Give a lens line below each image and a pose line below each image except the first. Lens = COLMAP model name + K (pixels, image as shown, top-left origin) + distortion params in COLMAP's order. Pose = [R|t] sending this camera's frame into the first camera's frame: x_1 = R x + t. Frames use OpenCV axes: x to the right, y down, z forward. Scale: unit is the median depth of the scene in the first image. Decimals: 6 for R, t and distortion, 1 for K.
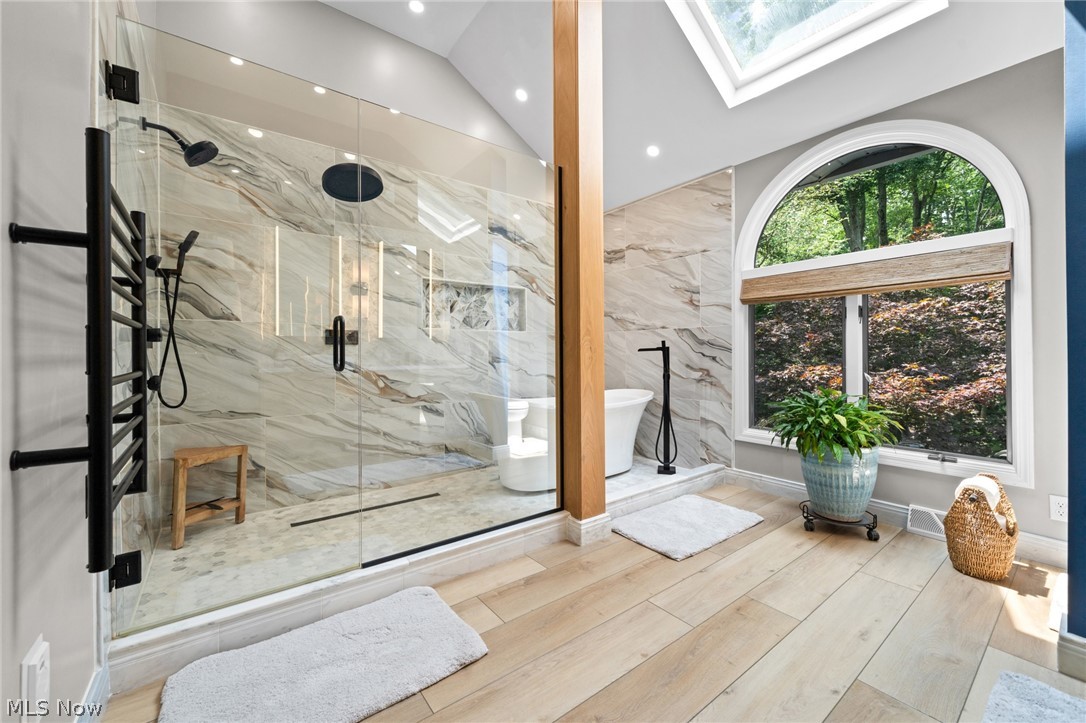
lens RADIAL K [[415.4, 0, 546.3], [0, 415.4, 353.5], [0, 0, 1]] dist [-0.002492, 0.000211]
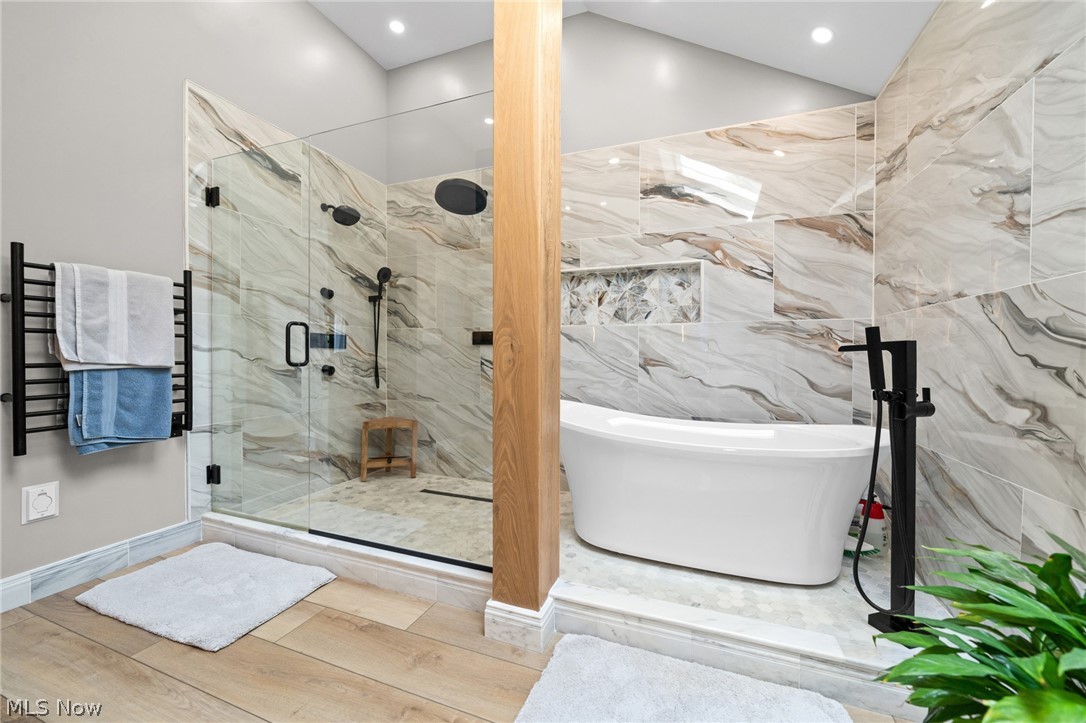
lens RADIAL K [[415.4, 0, 540.4], [0, 415.4, 357.9], [0, 0, 1]] dist [-0.002492, 0.000211]
pose [[0.536627, 0.015149, -0.843683, 0.454543], [-0.006308, 0.999883, 0.013942, -0.002627], [0.843796, -0.002160, 0.536660, 0.460579]]
